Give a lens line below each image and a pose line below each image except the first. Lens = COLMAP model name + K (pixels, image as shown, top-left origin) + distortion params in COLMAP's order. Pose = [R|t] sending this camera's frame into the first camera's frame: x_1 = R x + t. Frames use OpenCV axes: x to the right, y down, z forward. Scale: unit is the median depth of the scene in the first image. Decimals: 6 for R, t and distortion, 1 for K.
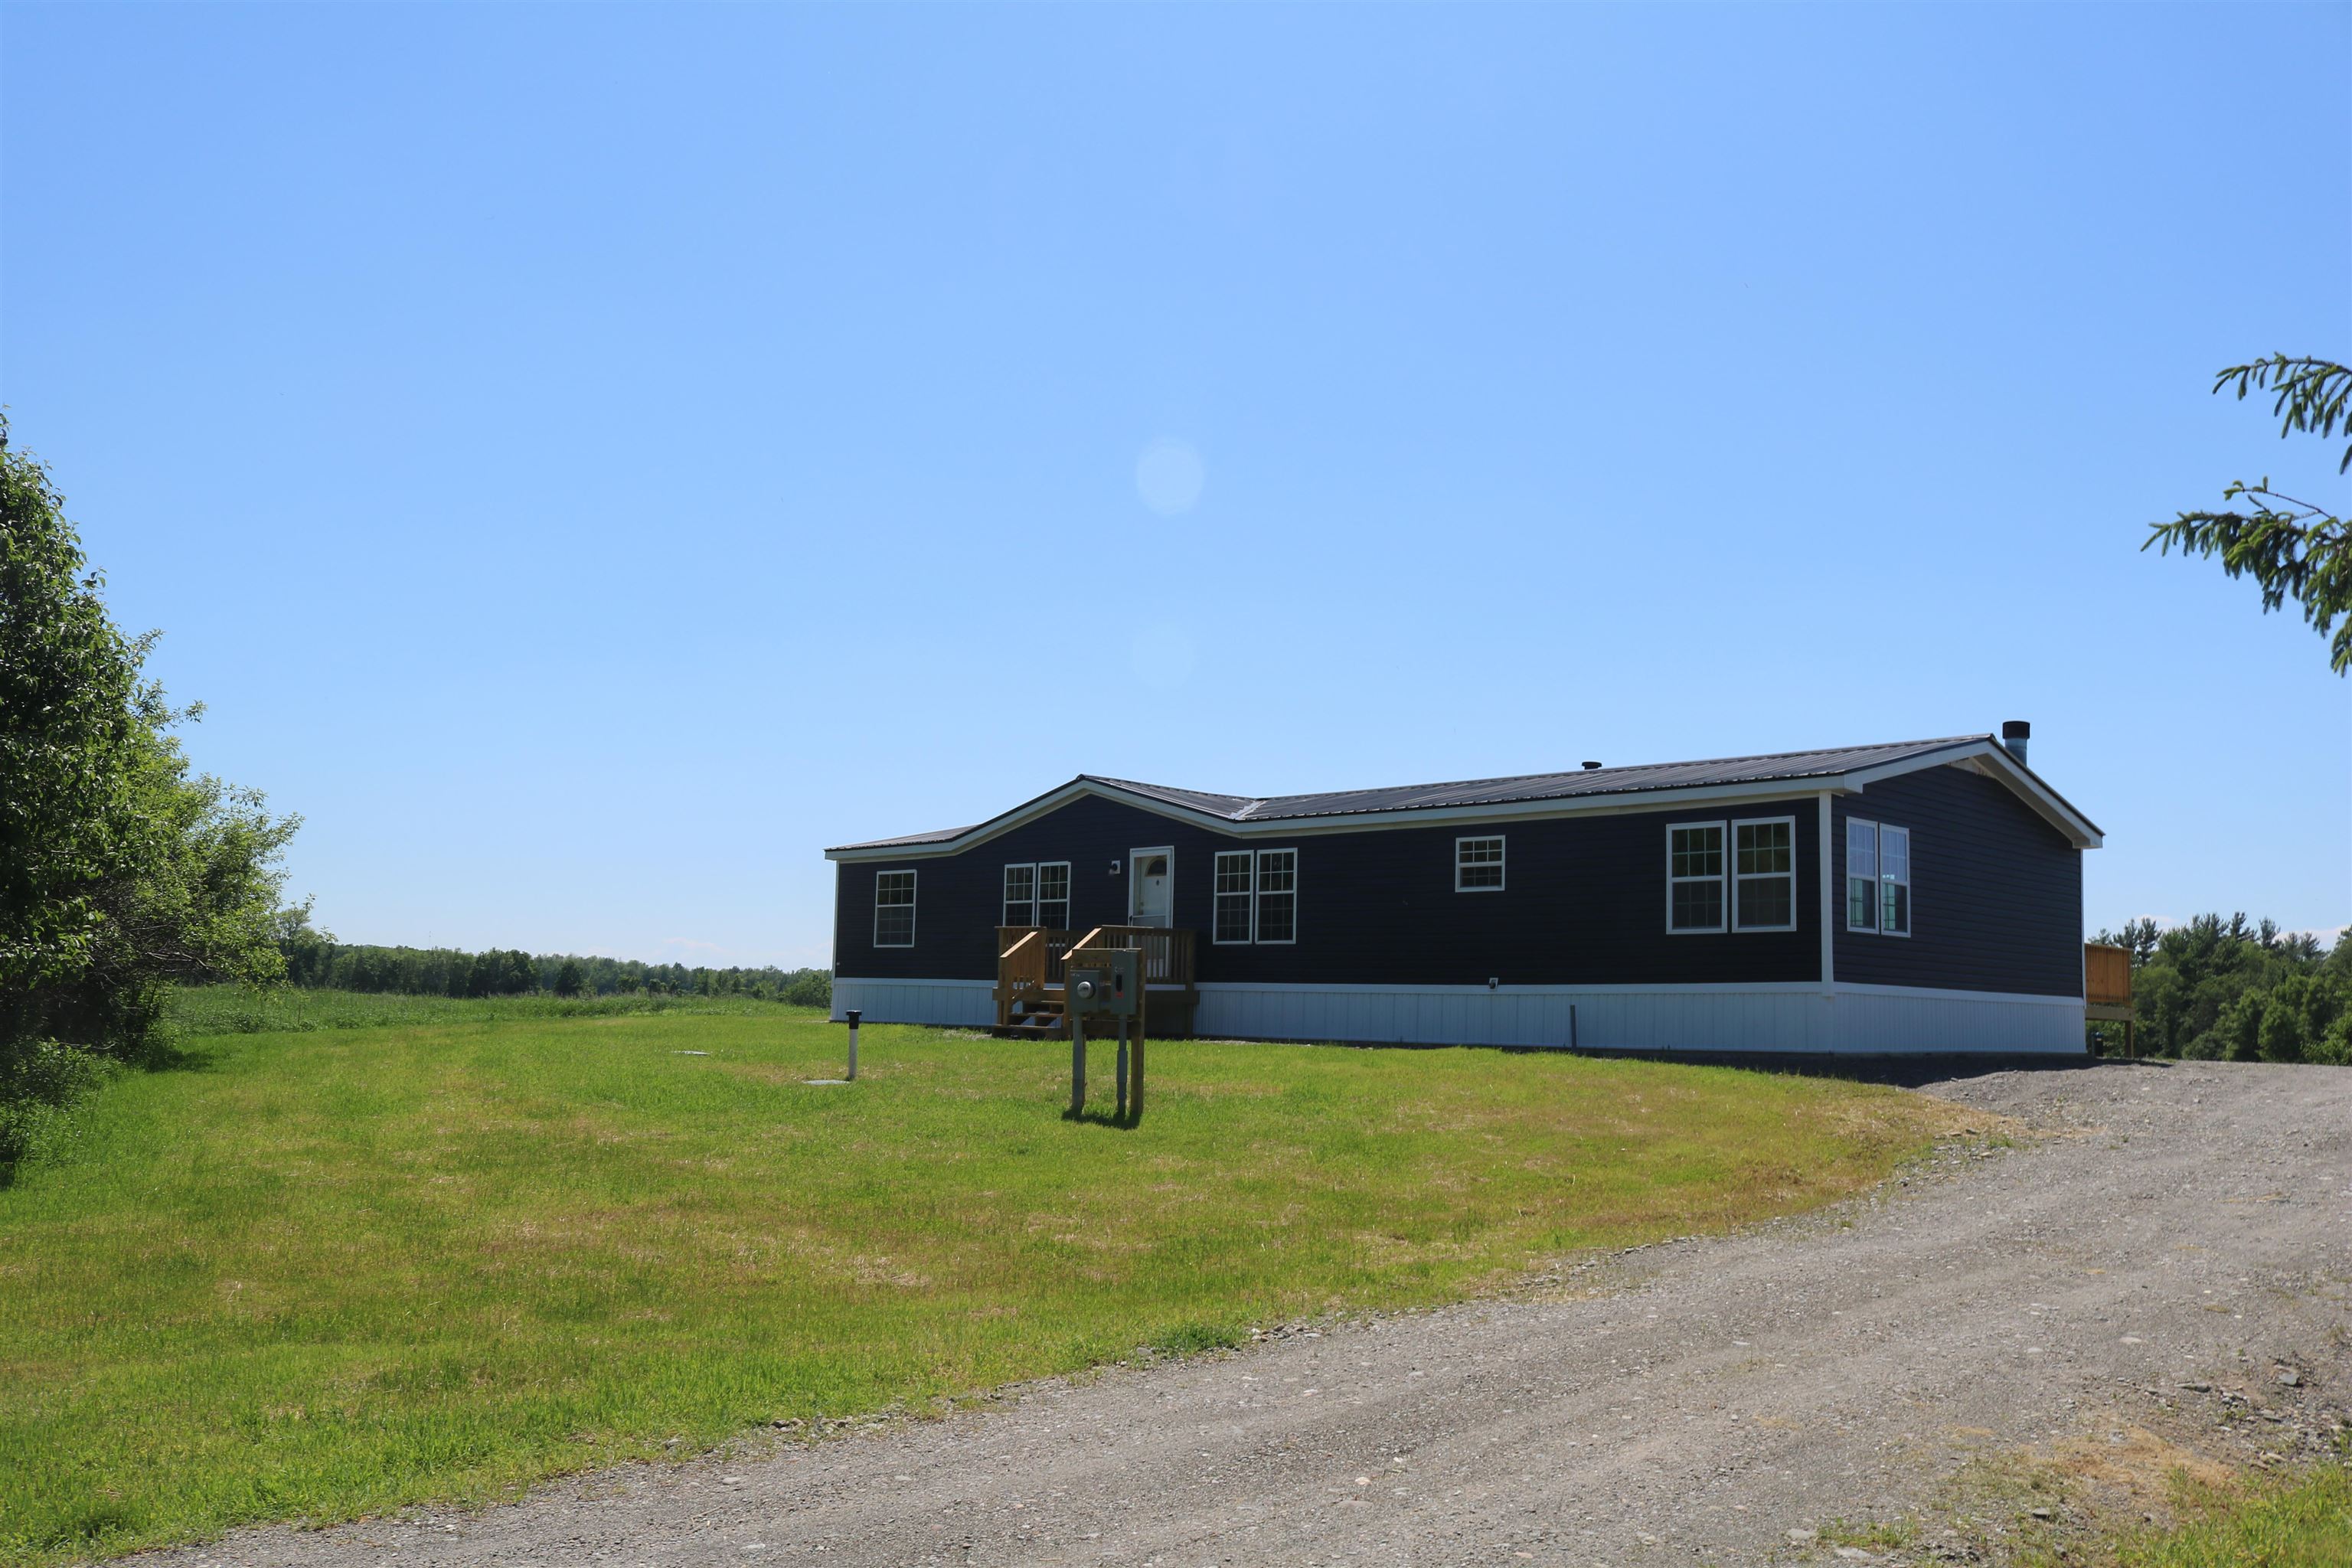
lens RADIAL K [[1937.9, 0, 1190.0], [0, 1937.9, 787.6], [0, 0, 1]] dist [-0.161479, 0.132542]
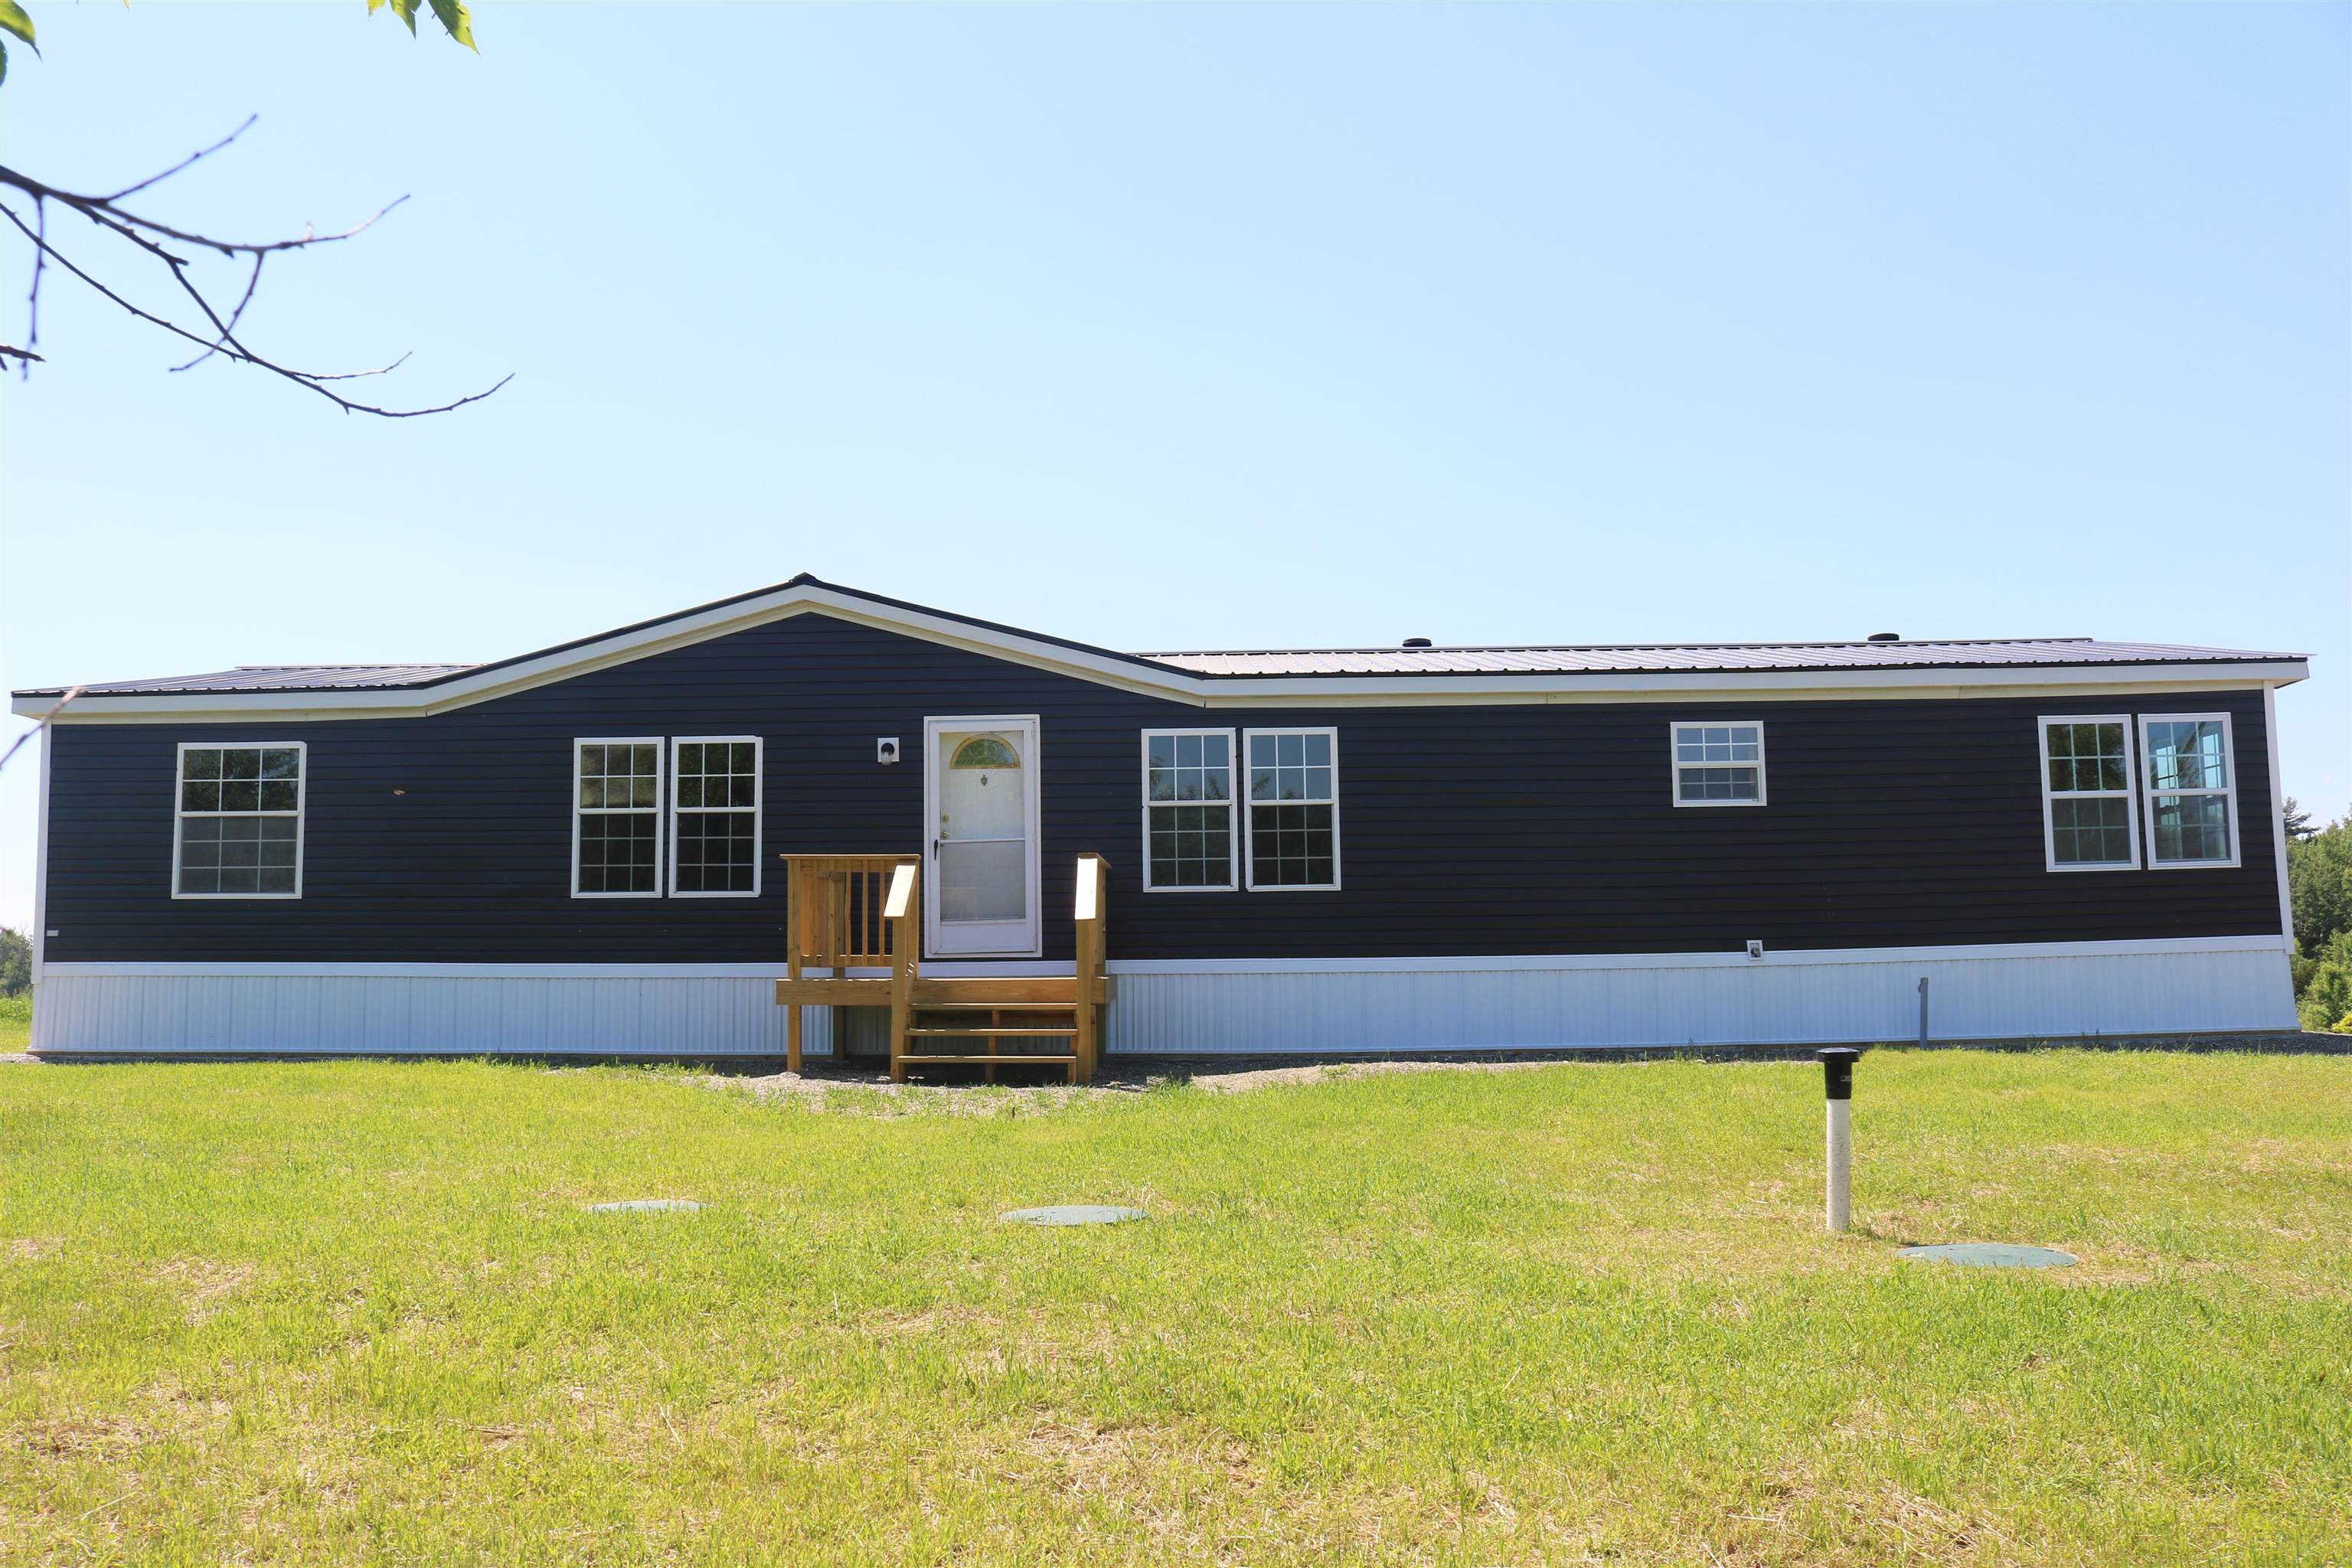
lens RADIAL K [[1937.9, 0, 1159.4], [0, 1937.9, 763.6], [0, 0, 1]] dist [-0.161479, 0.132542]
pose [[0.722842, 0.050428, 0.689171, -0.345905], [-0.051847, 0.998480, -0.018681, 0.049750], [-0.689066, -0.022228, 0.724358, 0.542470]]
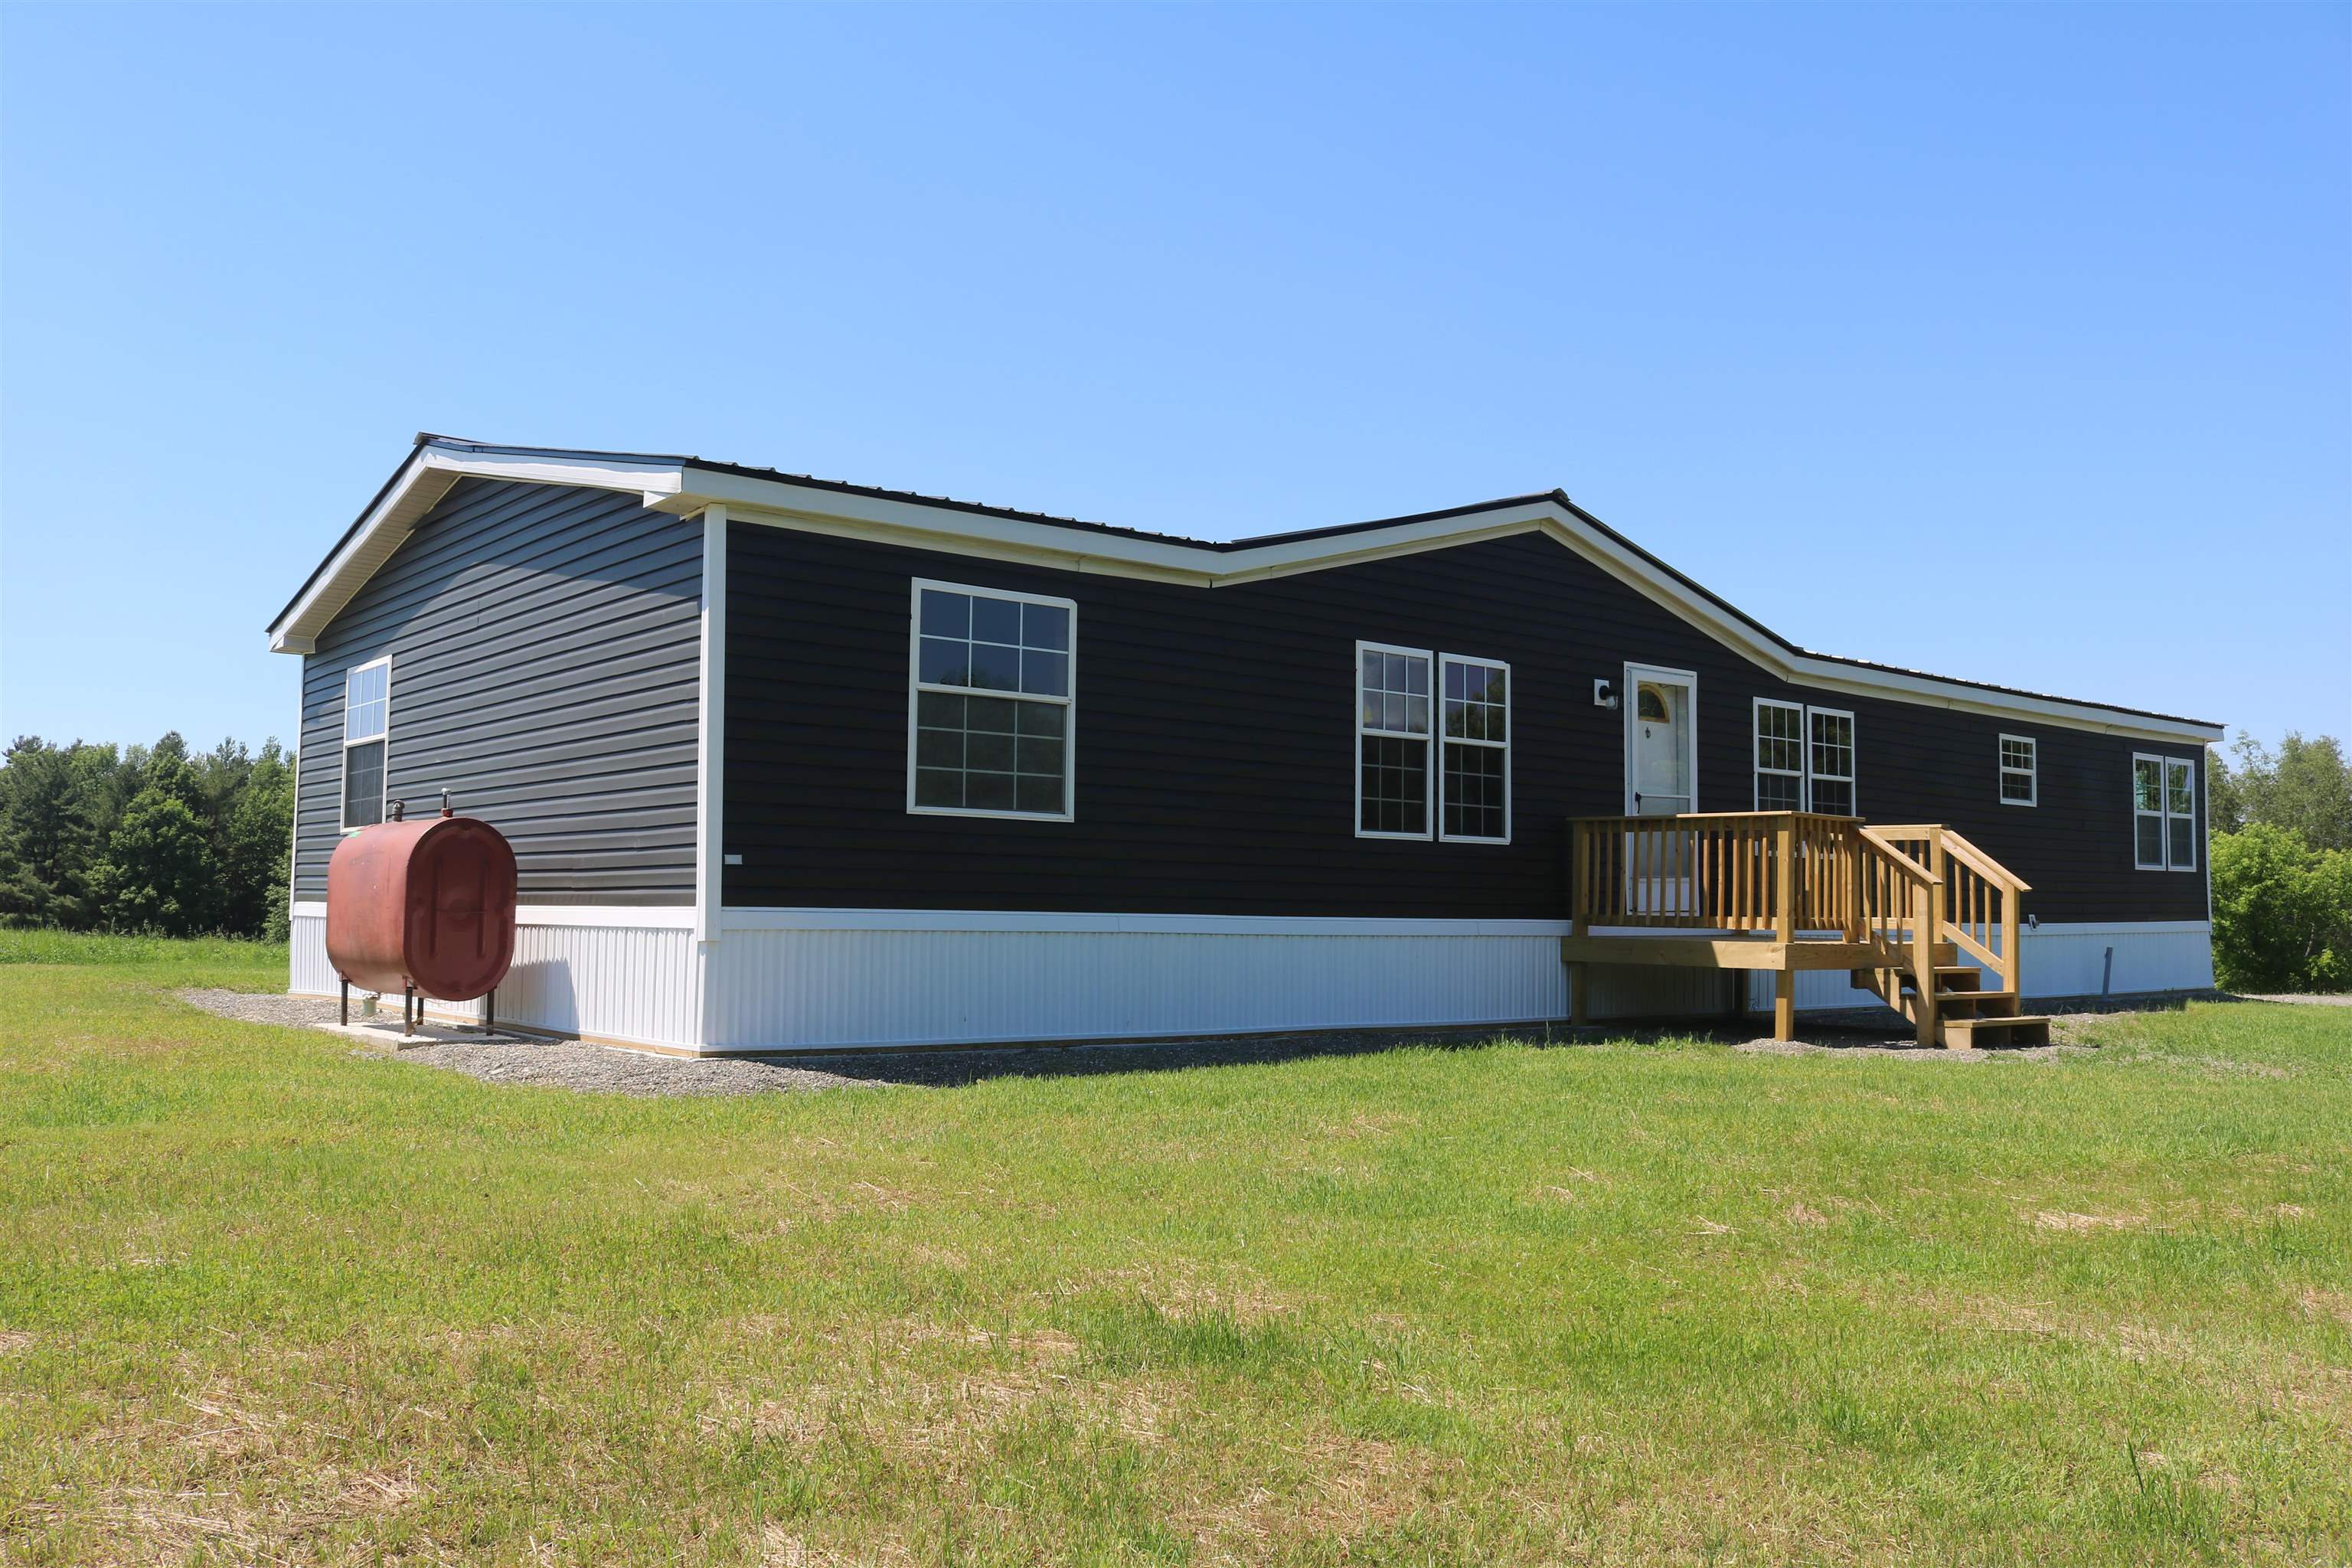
lens RADIAL K [[1937.9, 0, 1177.2], [0, 1937.9, 780.8], [0, 0, 1]] dist [-0.161479, 0.132542]
pose [[0.097023, 0.046717, 0.994185, -0.532654], [-0.123823, 0.991704, -0.034516, 0.092417], [-0.987550, -0.119754, 0.102003, 1.028039]]
